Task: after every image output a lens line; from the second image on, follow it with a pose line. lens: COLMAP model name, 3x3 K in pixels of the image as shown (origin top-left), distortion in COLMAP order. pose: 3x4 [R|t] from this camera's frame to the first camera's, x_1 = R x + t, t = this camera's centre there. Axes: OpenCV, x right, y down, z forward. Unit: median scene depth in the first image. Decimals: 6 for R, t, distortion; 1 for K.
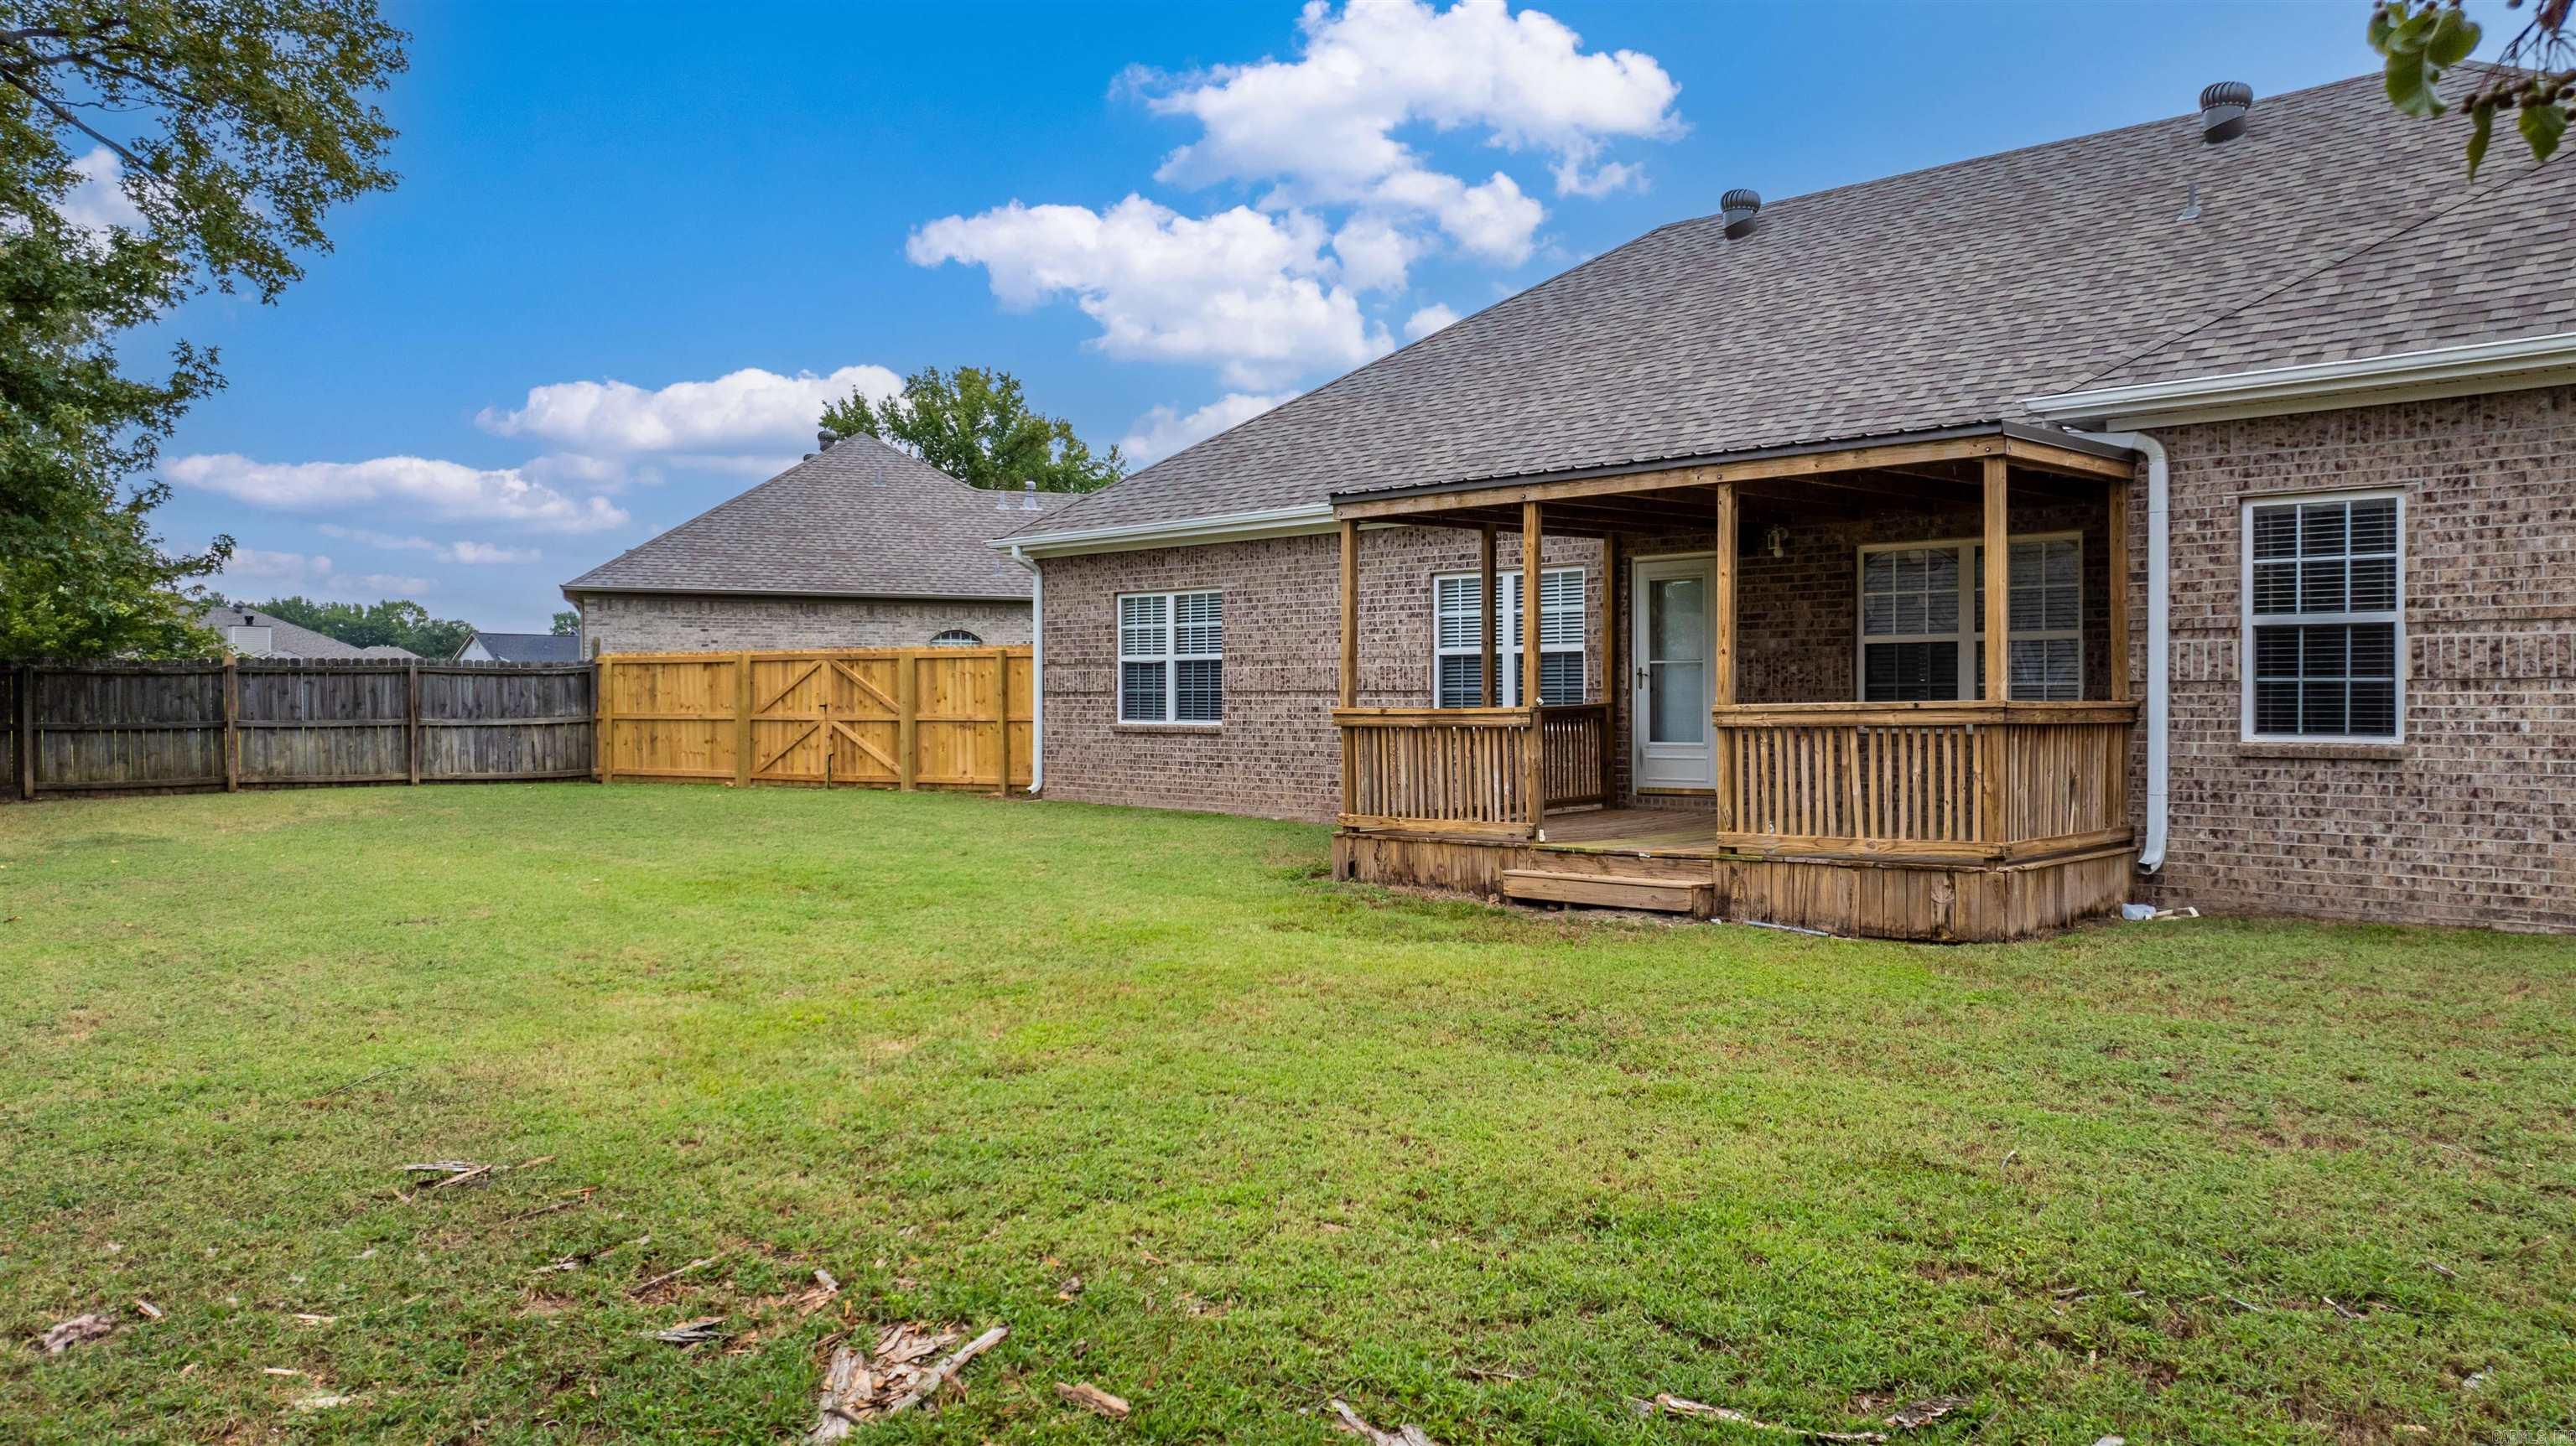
lens RADIAL K [[1828.7, 0, 1288.0], [0, 1828.7, 723.0], [0, 0, 1]] dist [-0.003812, -0.000959]
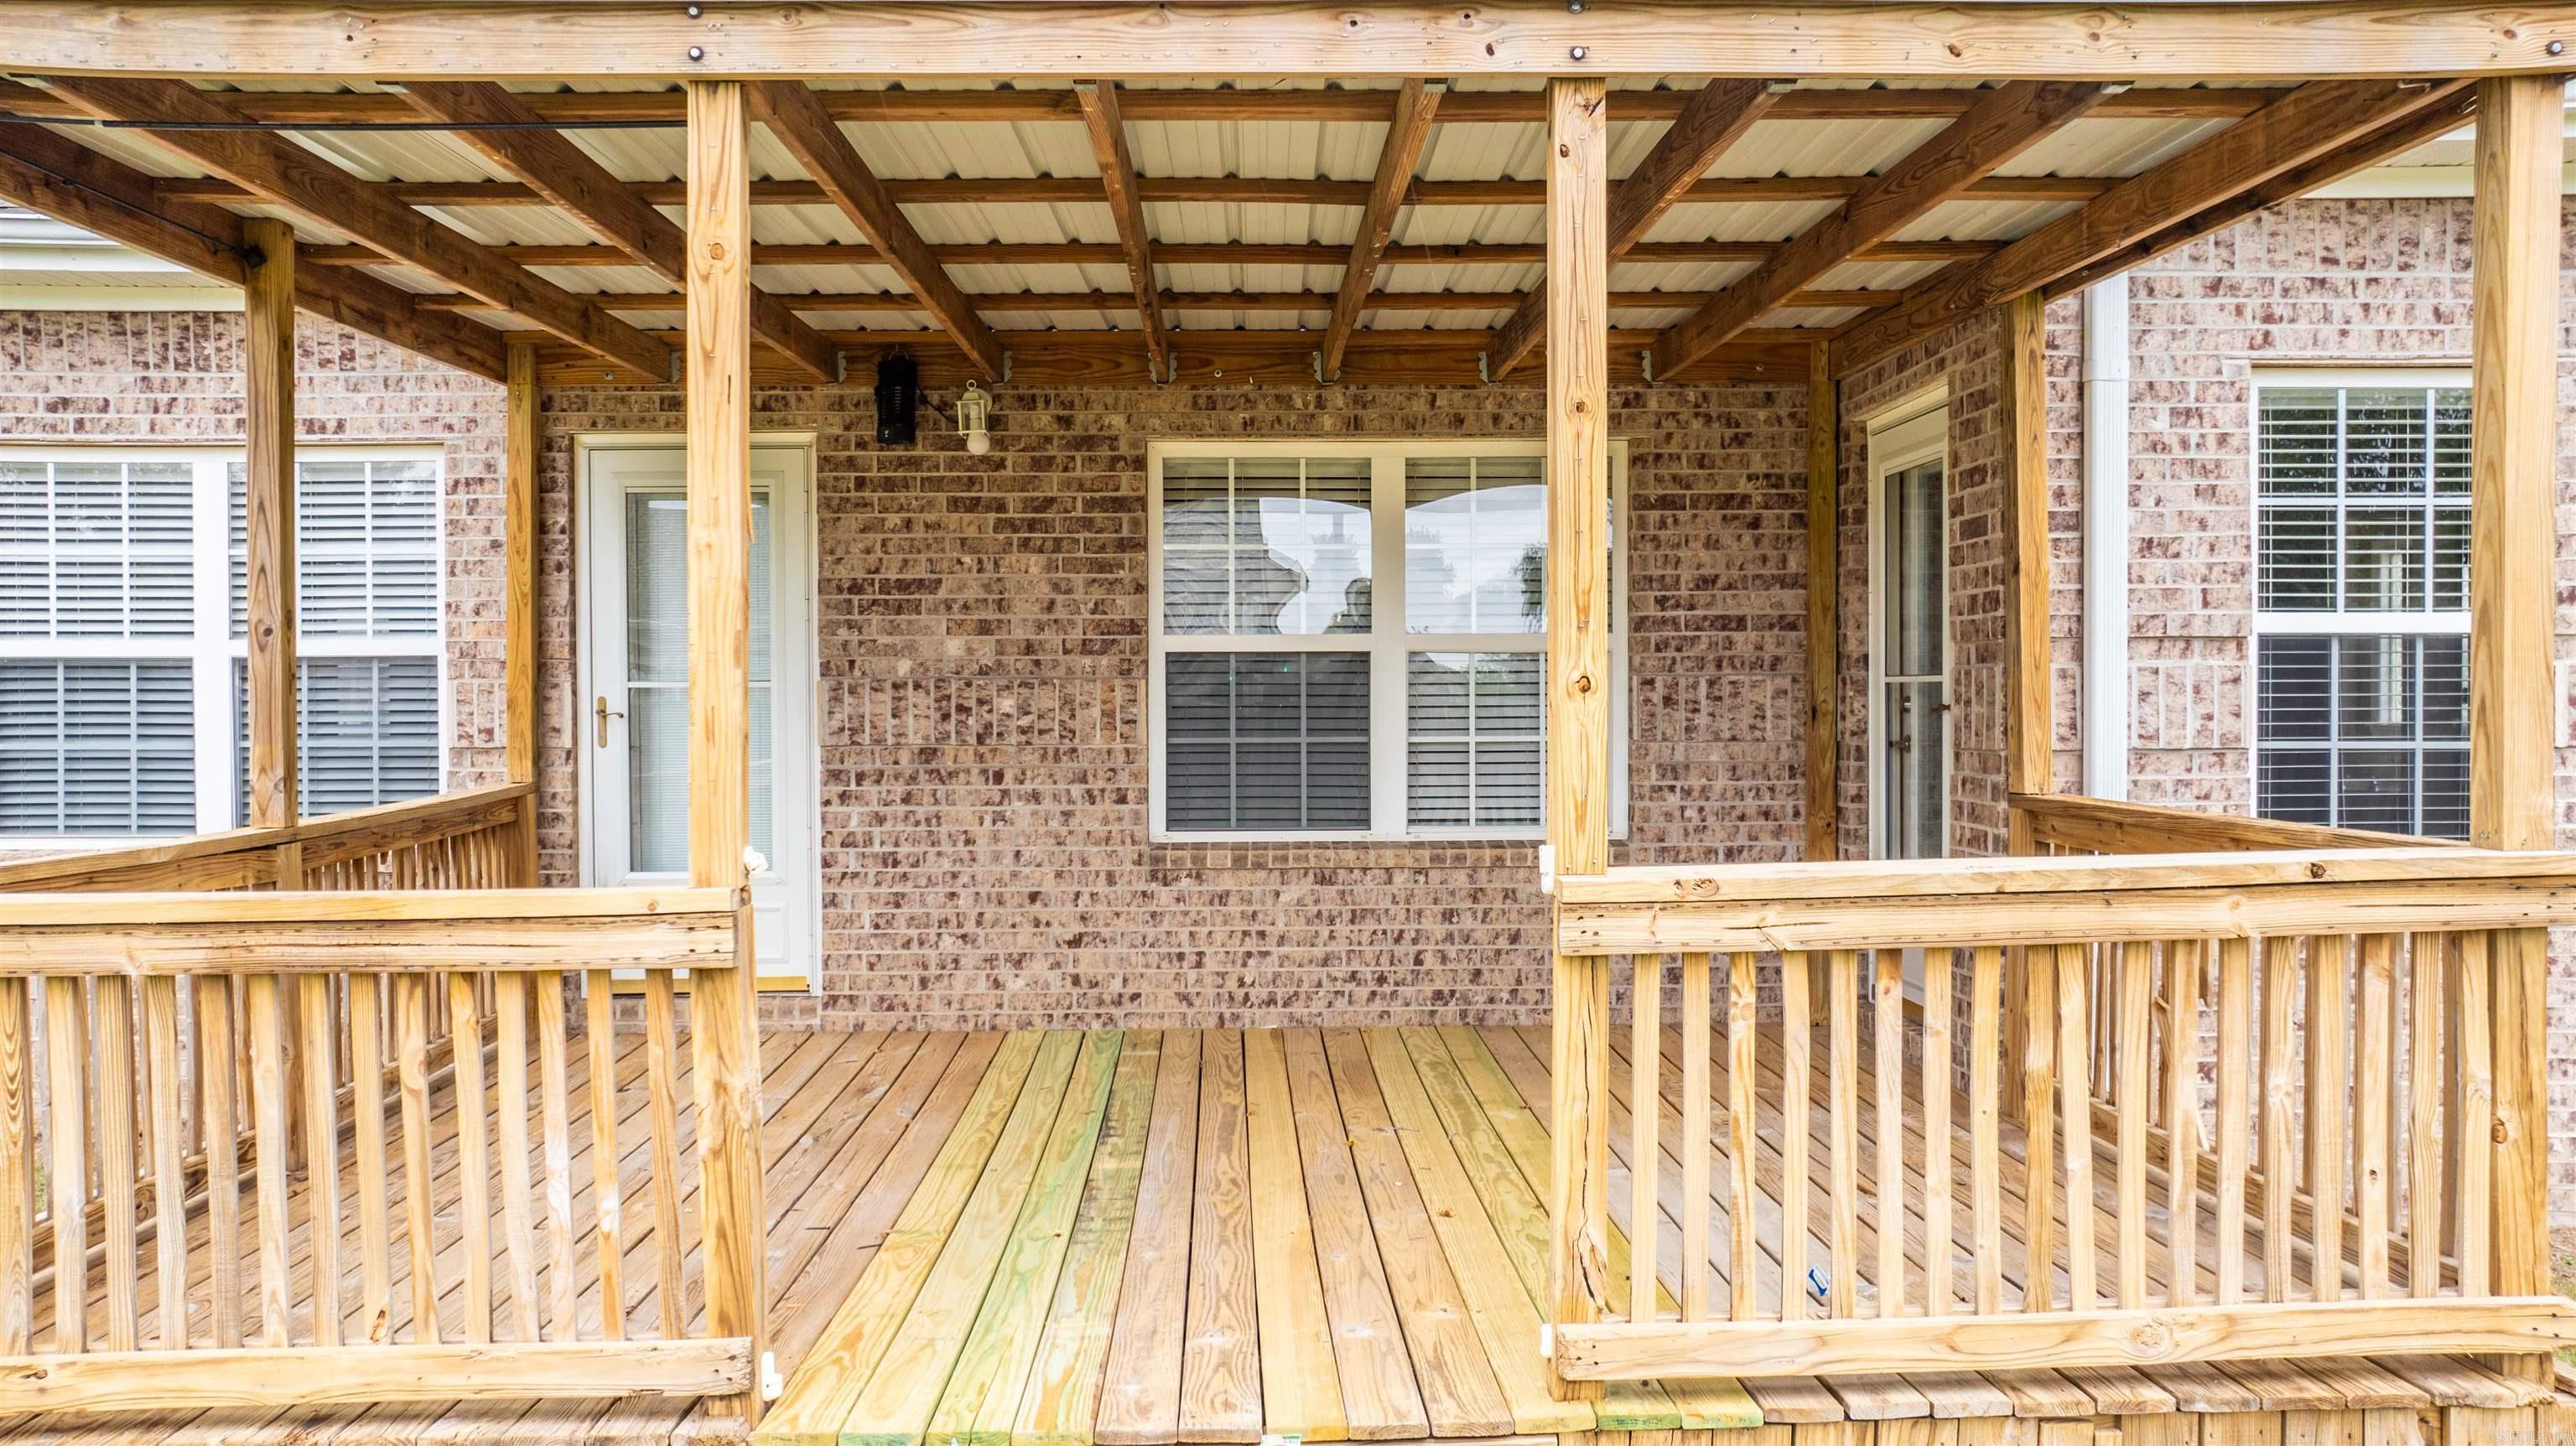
lens RADIAL K [[1828.7, 0, 1288.0], [0, 1828.7, 723.0], [0, 0, 1]] dist [-0.003812, -0.000959]
pose [[0.703603, -0.014114, 0.710453, 0.004735], [0.012611, 0.999893, 0.007375, -0.036012], [-0.710481, 0.003770, 0.703706, 0.829722]]
